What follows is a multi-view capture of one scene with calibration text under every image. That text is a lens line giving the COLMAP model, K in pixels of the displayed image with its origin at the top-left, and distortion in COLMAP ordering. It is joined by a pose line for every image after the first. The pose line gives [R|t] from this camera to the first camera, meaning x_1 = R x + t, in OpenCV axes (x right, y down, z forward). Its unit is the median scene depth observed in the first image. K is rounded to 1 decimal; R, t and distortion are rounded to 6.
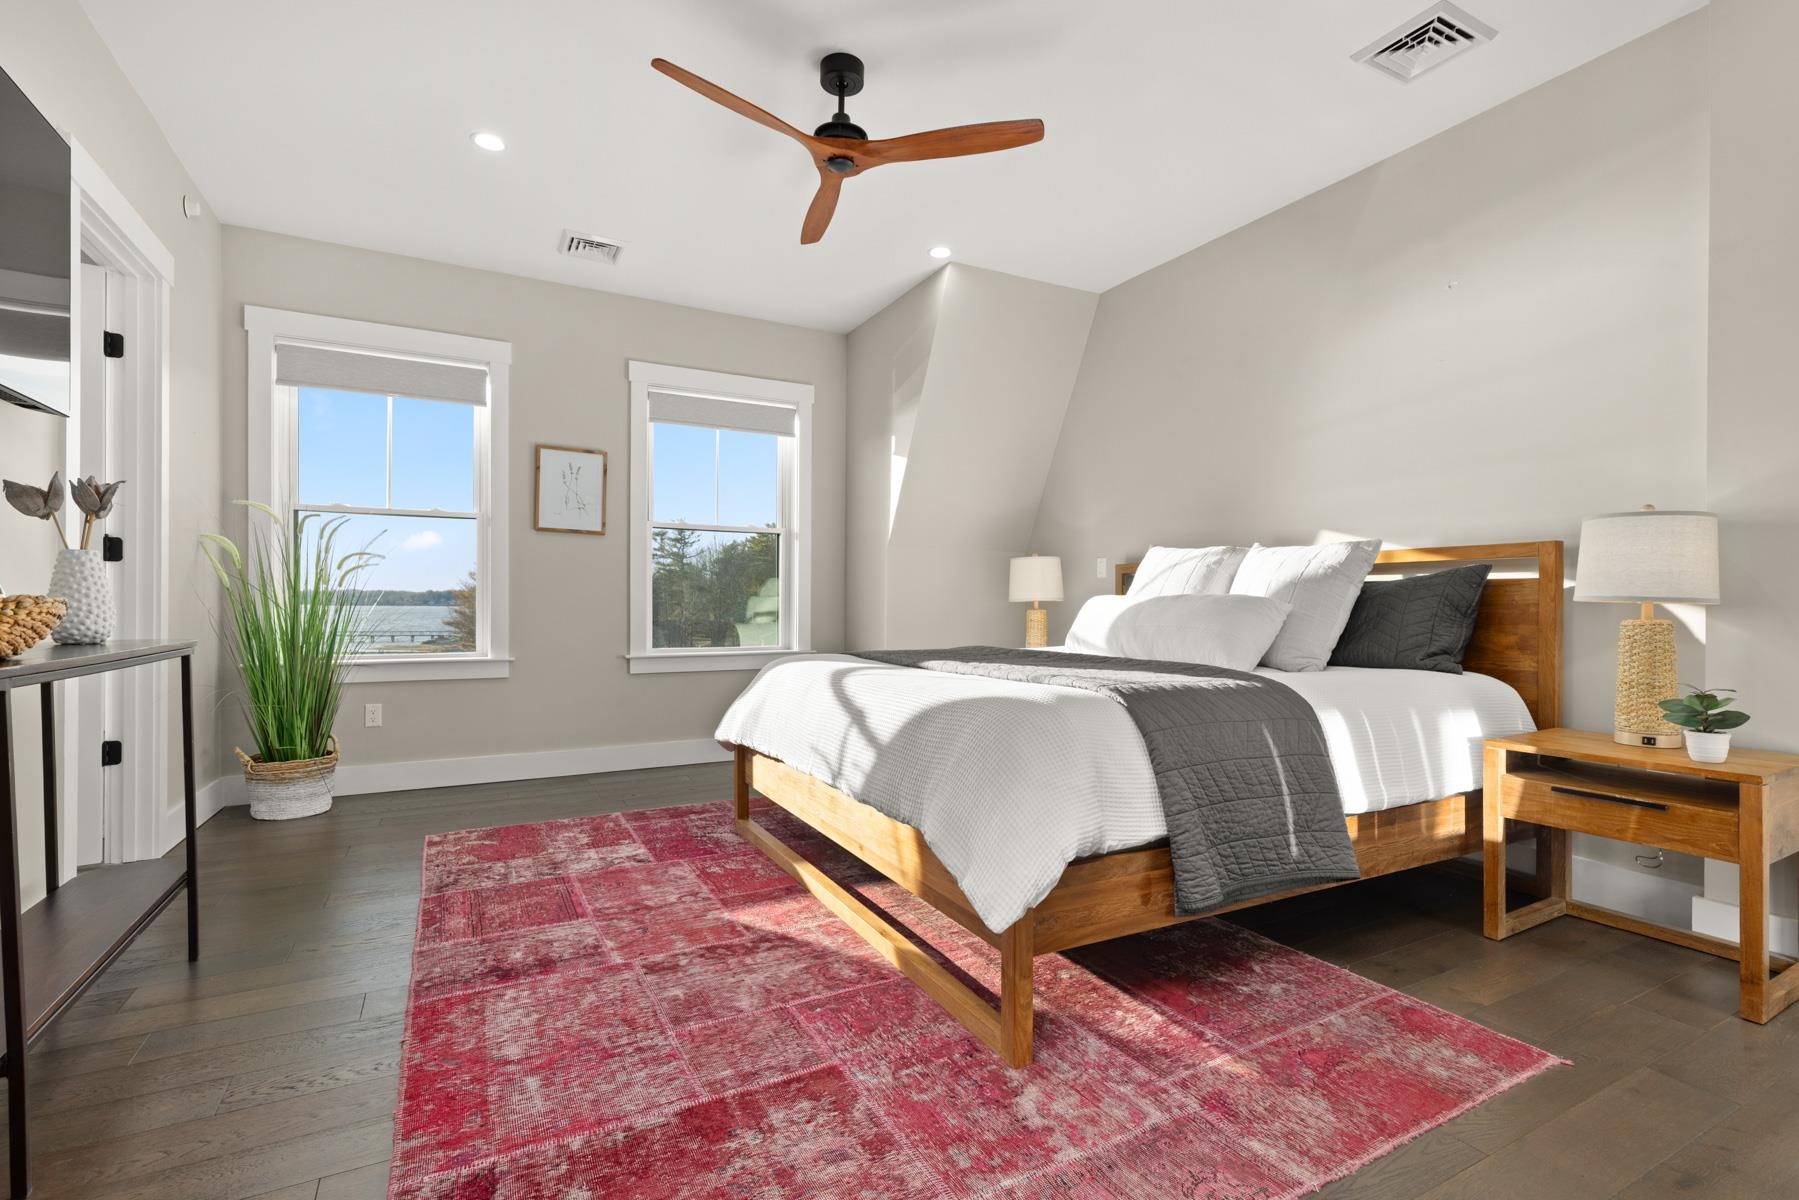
lens RADIAL K [[847.0, 0, 916.7], [0, 847.0, 595.2], [0, 0, 1]] dist [0.009560, -0.000376]
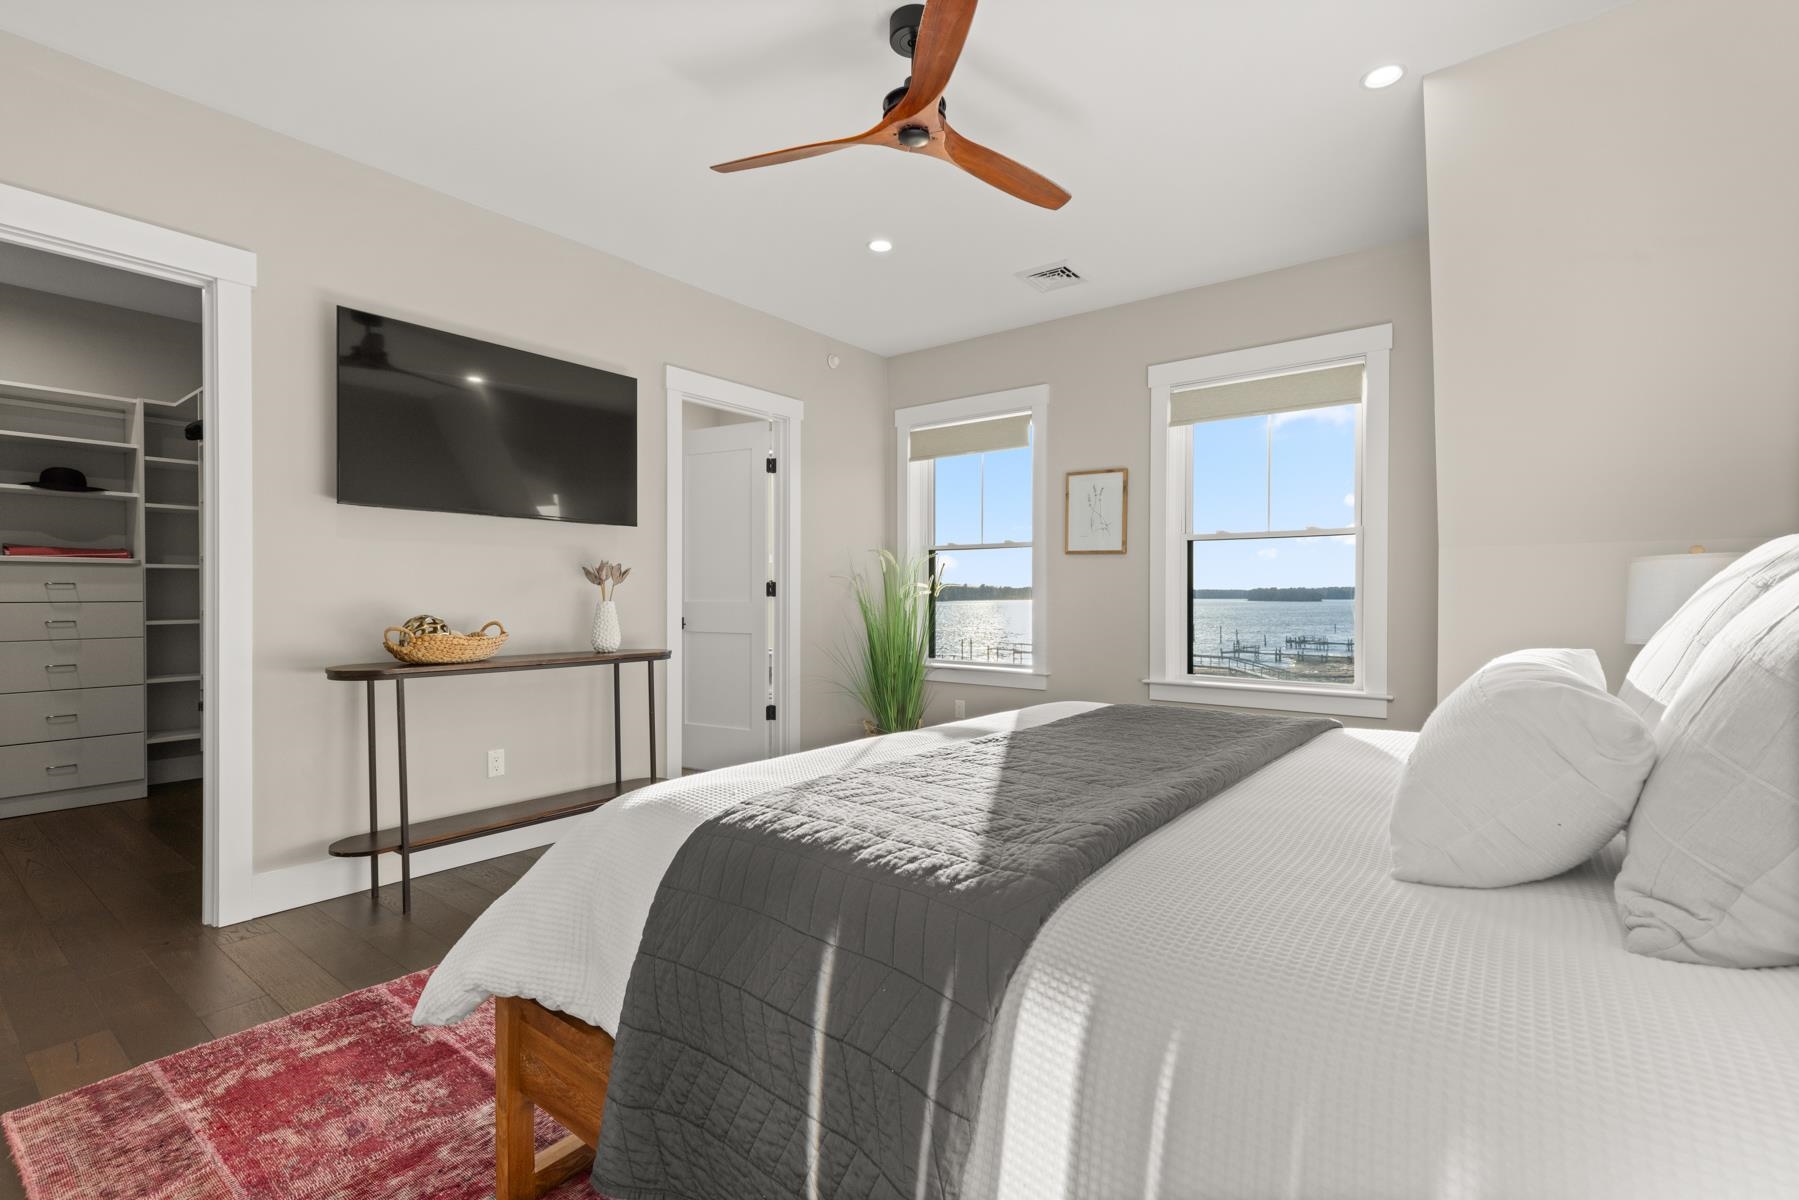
lens RADIAL K [[825.0, 0, 904.1], [0, 825.0, 581.1], [0, 0, 1]] dist [0.006491, -0.001416]
pose [[0.383478, -0.017964, -0.923375, 0.715878], [0.011285, 0.999827, -0.014765, -0.049282], [0.923481, -0.004758, 0.383615, 0.700391]]
